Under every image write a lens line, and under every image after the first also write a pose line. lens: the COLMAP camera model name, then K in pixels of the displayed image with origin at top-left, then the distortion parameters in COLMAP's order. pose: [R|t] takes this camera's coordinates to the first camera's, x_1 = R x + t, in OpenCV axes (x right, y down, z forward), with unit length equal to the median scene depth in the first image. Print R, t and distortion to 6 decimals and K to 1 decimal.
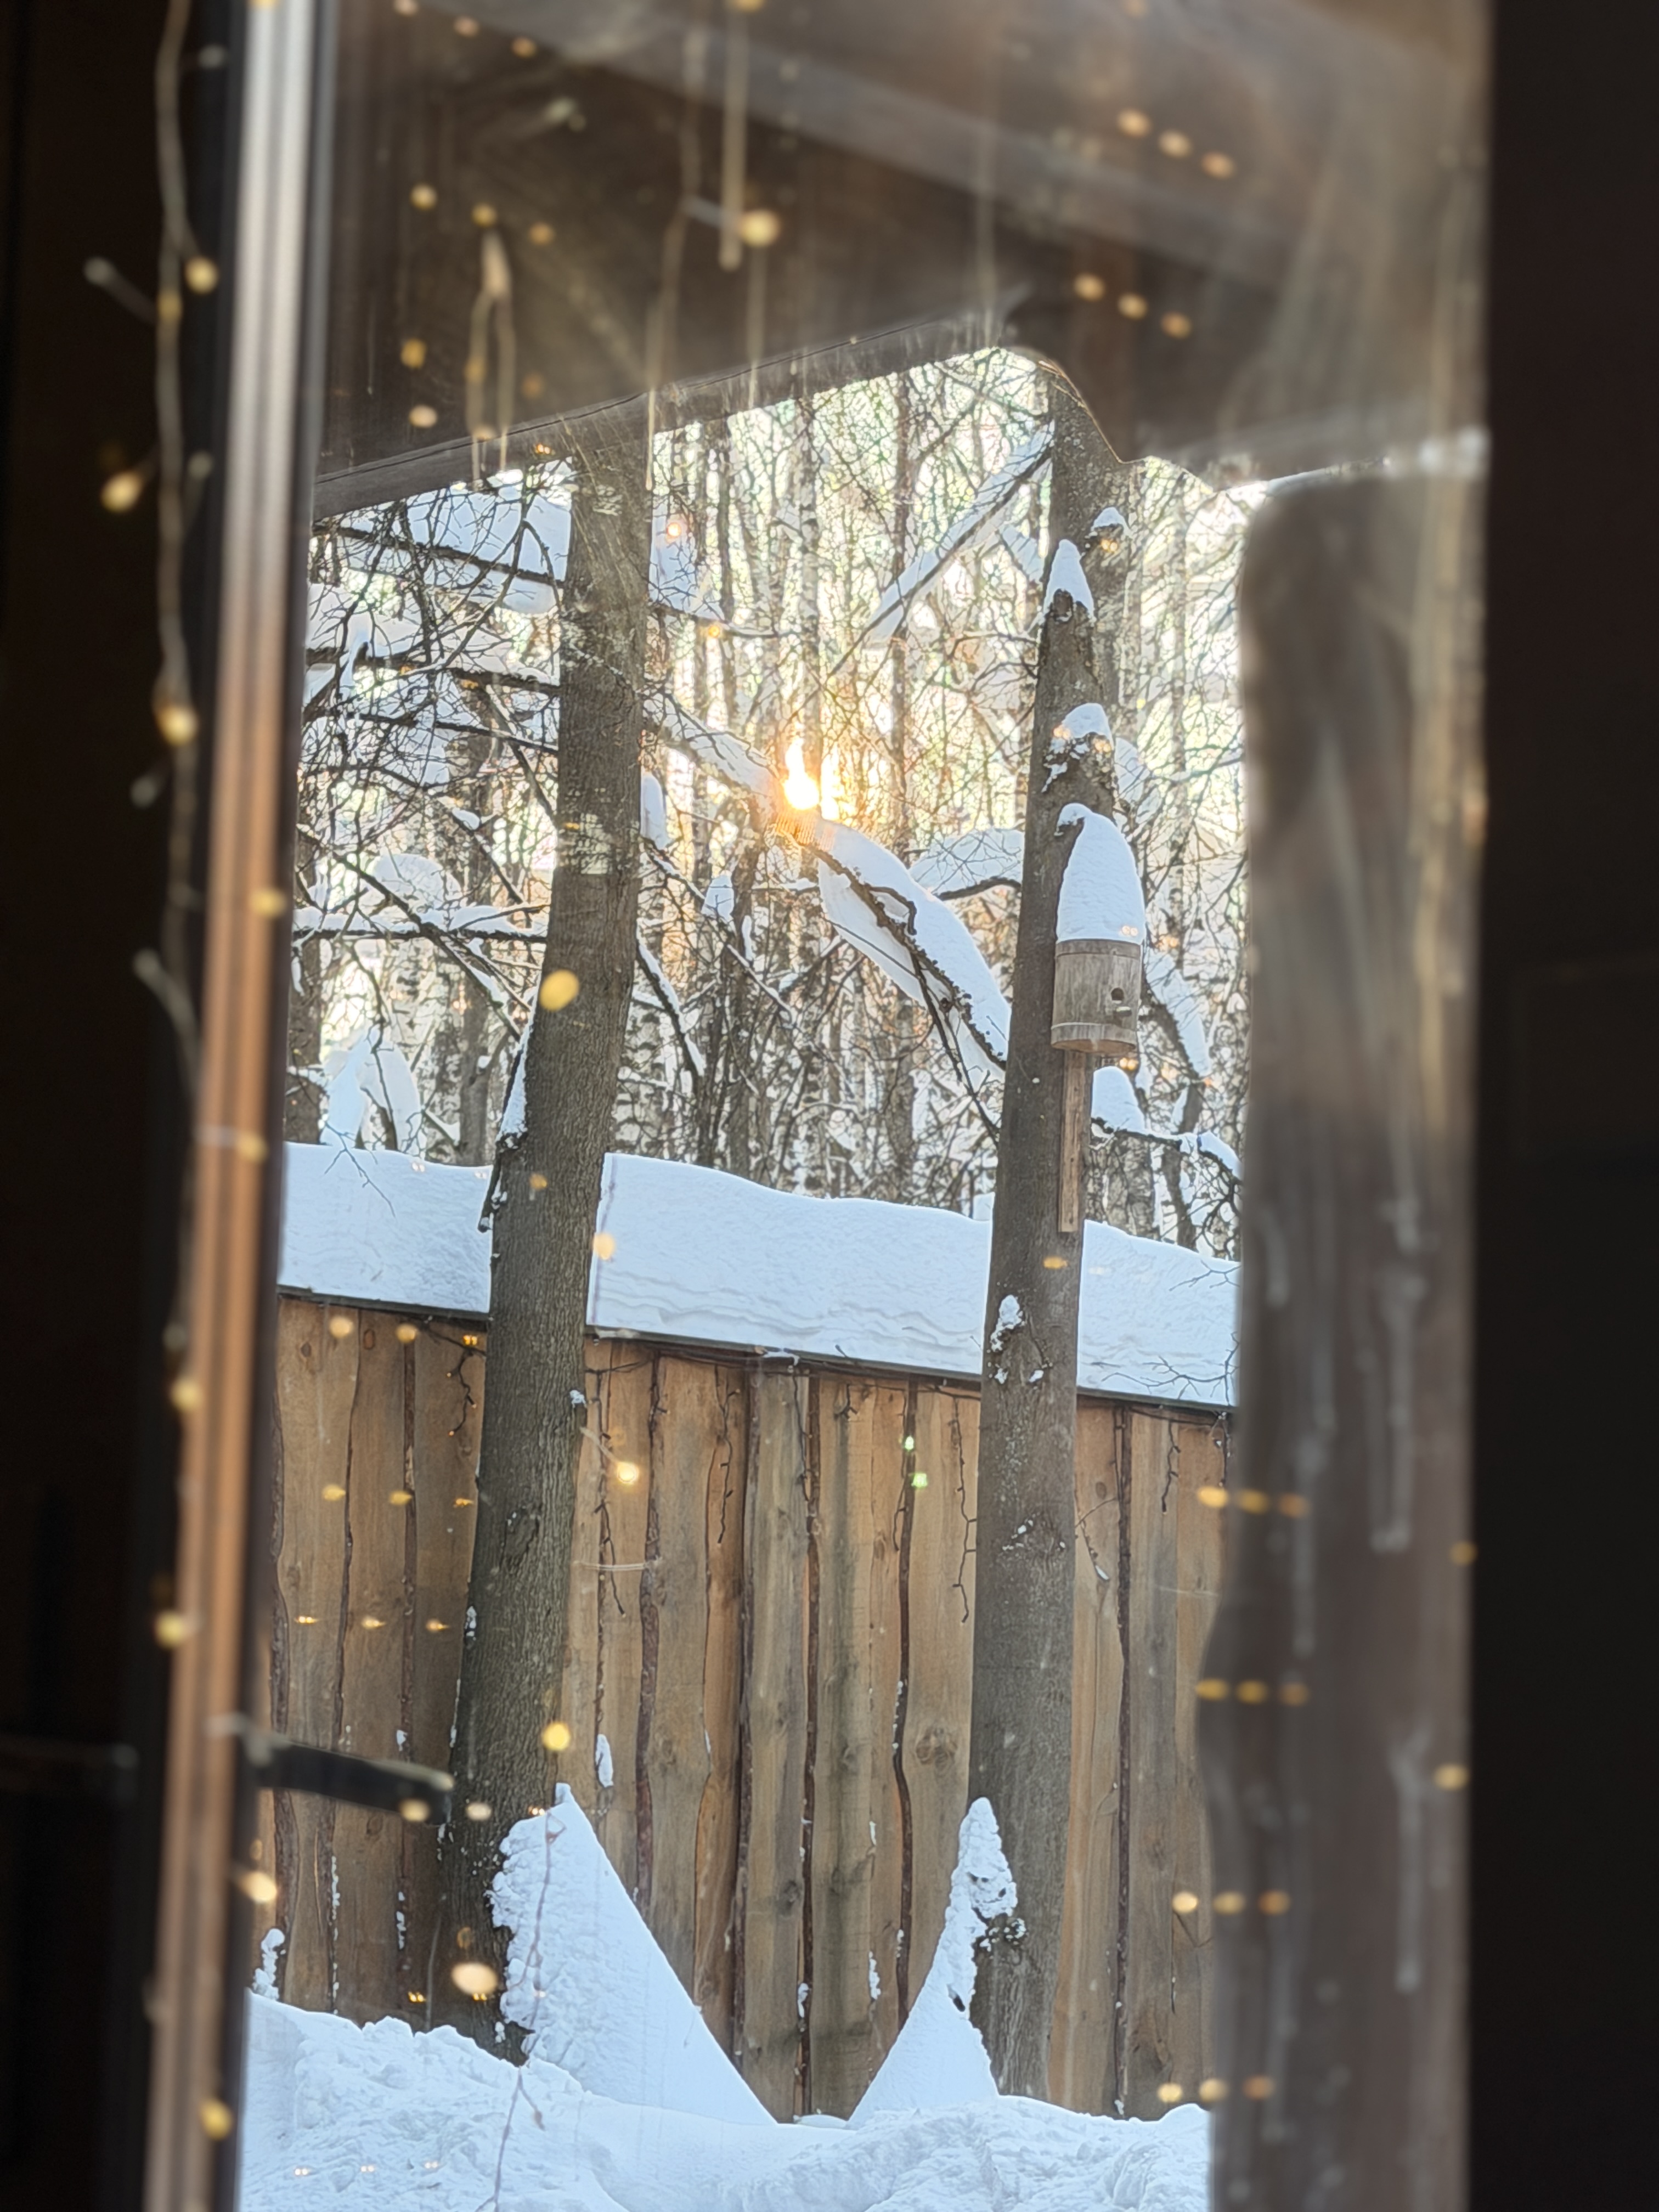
lens RADIAL K [[4995.1, 0, 829.5], [0, 4995.1, 1106.0], [0, 0, 1]] dist [-0.093693, -0.185617]
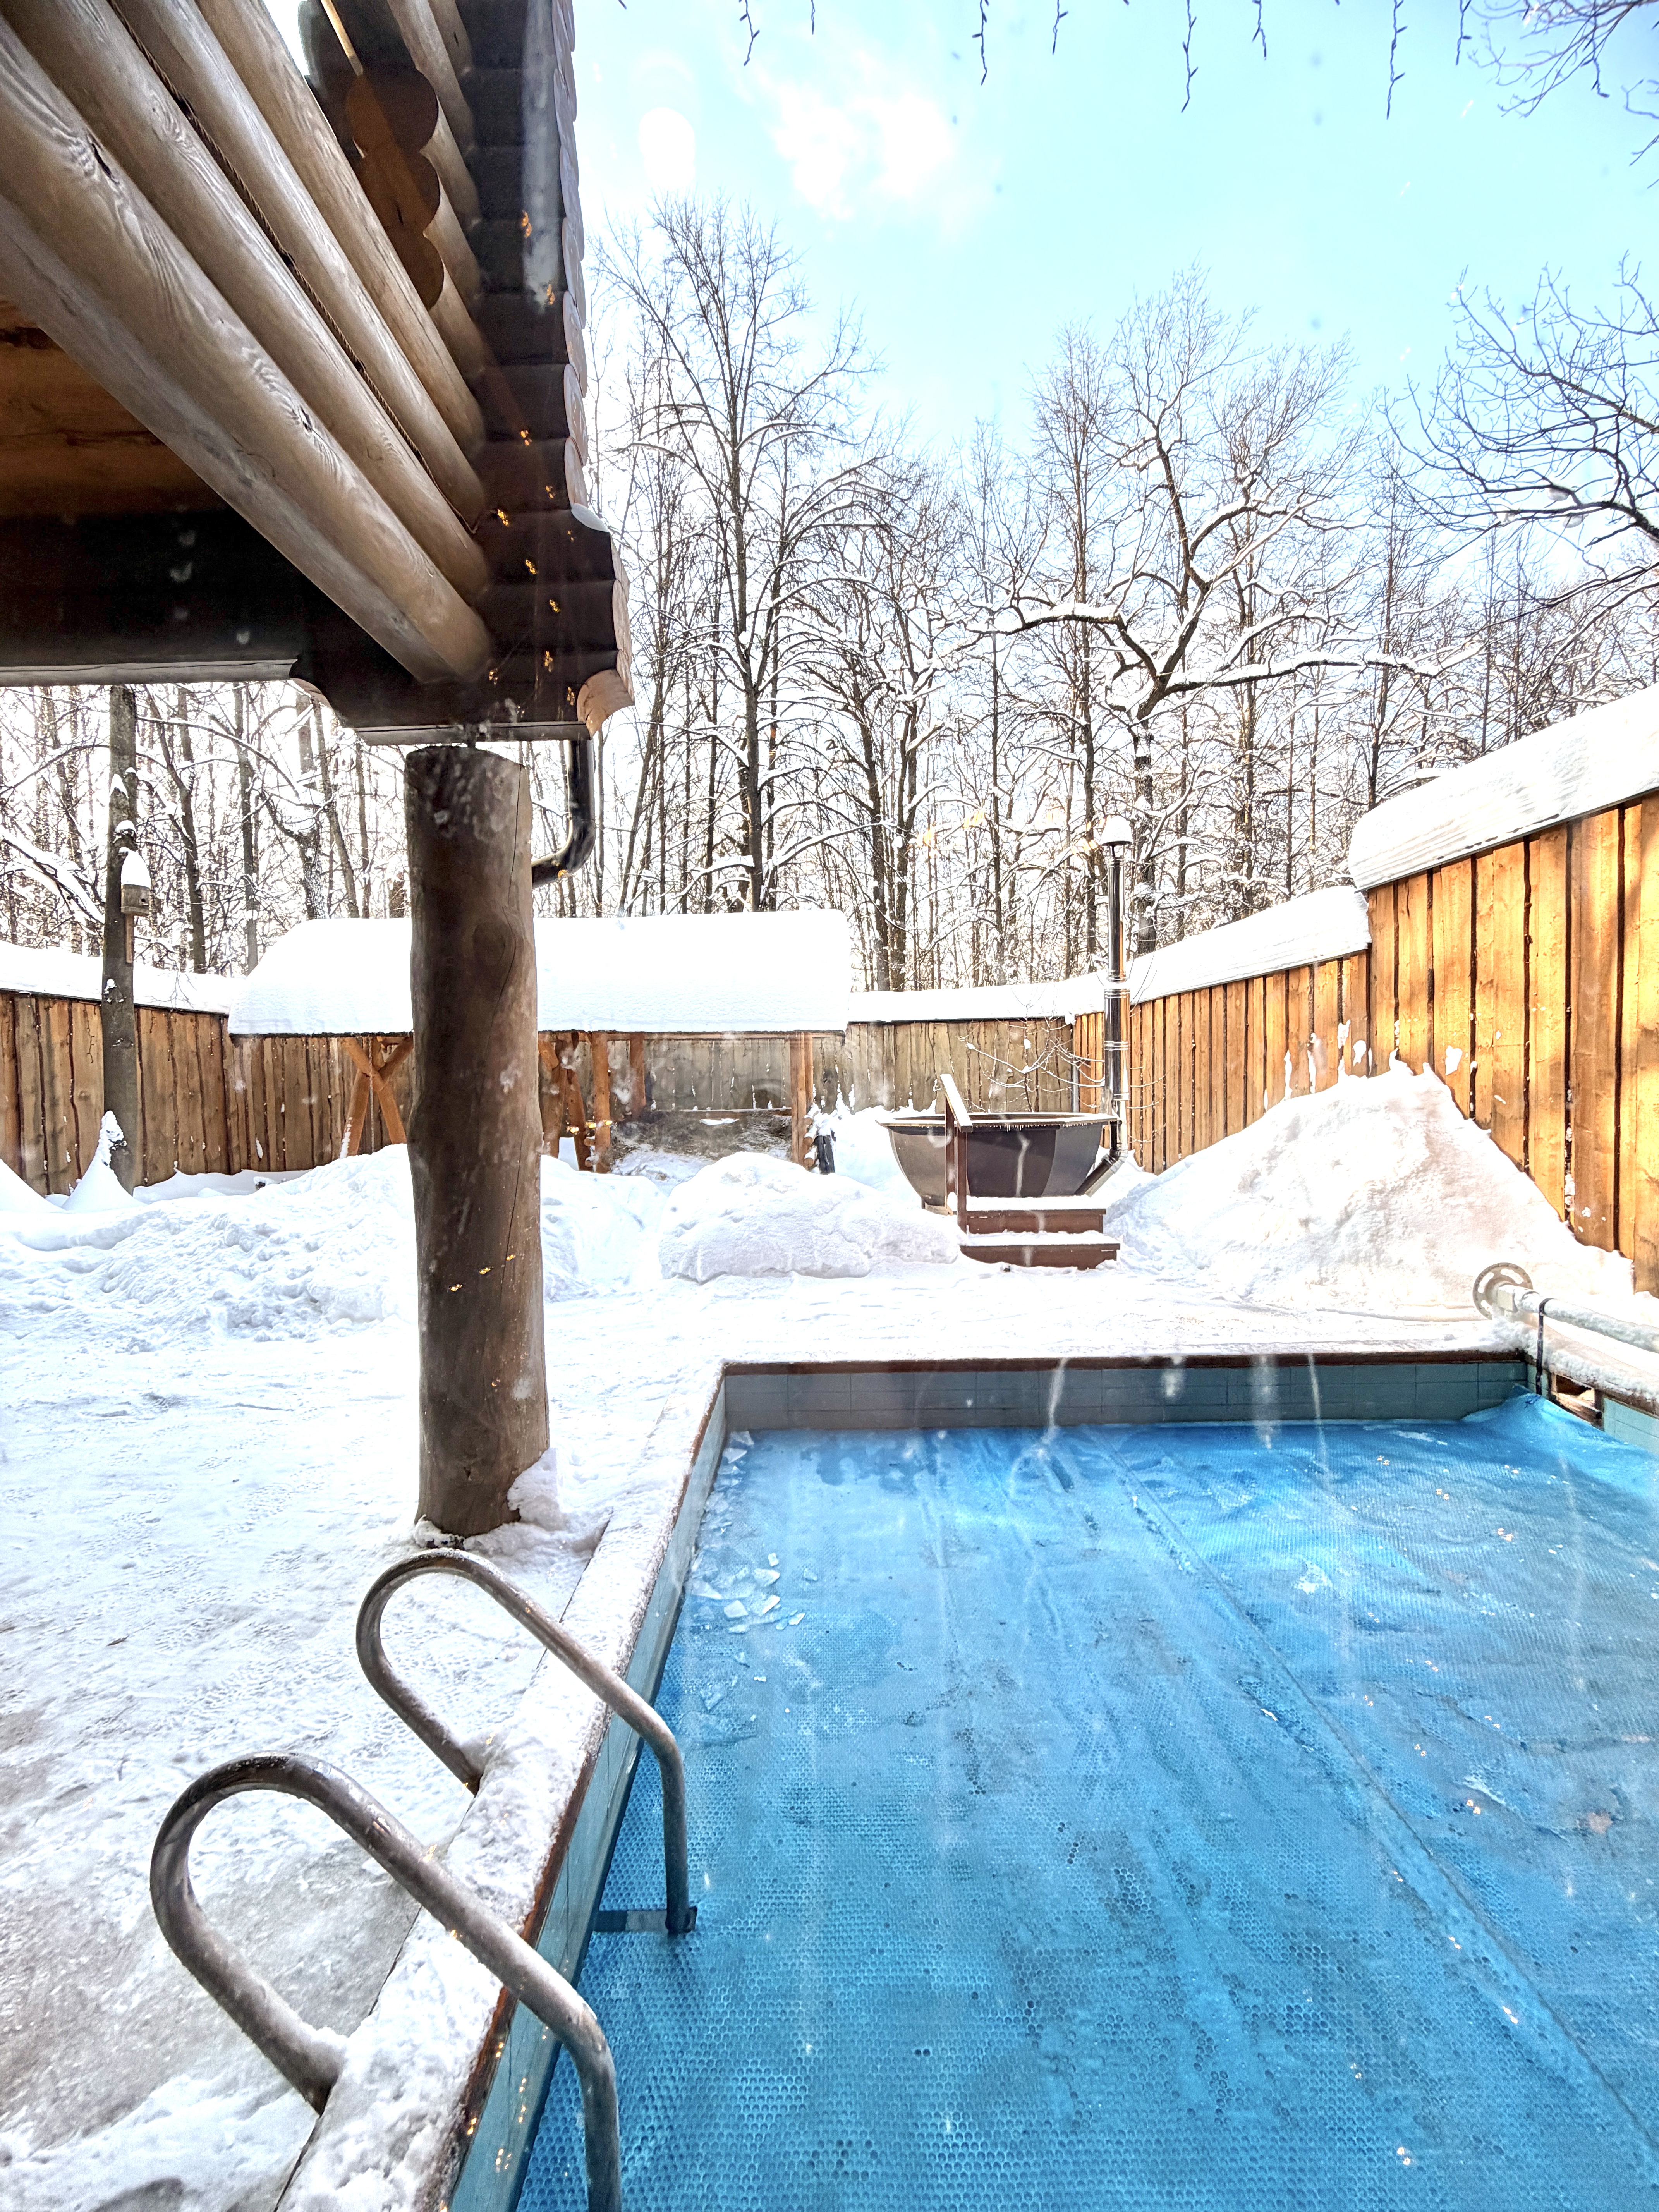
lens RADIAL K [[883.2, 0, 829.5], [0, 883.2, 1106.0], [0, 0, 1]] dist [0.001122, 0.000175]
pose [[0.718011, -0.064580, 0.693030, -0.040201], [-0.058506, 0.986563, 0.152547, -0.001026], [-0.693569, -0.150077, 0.704585, 0.128477]]
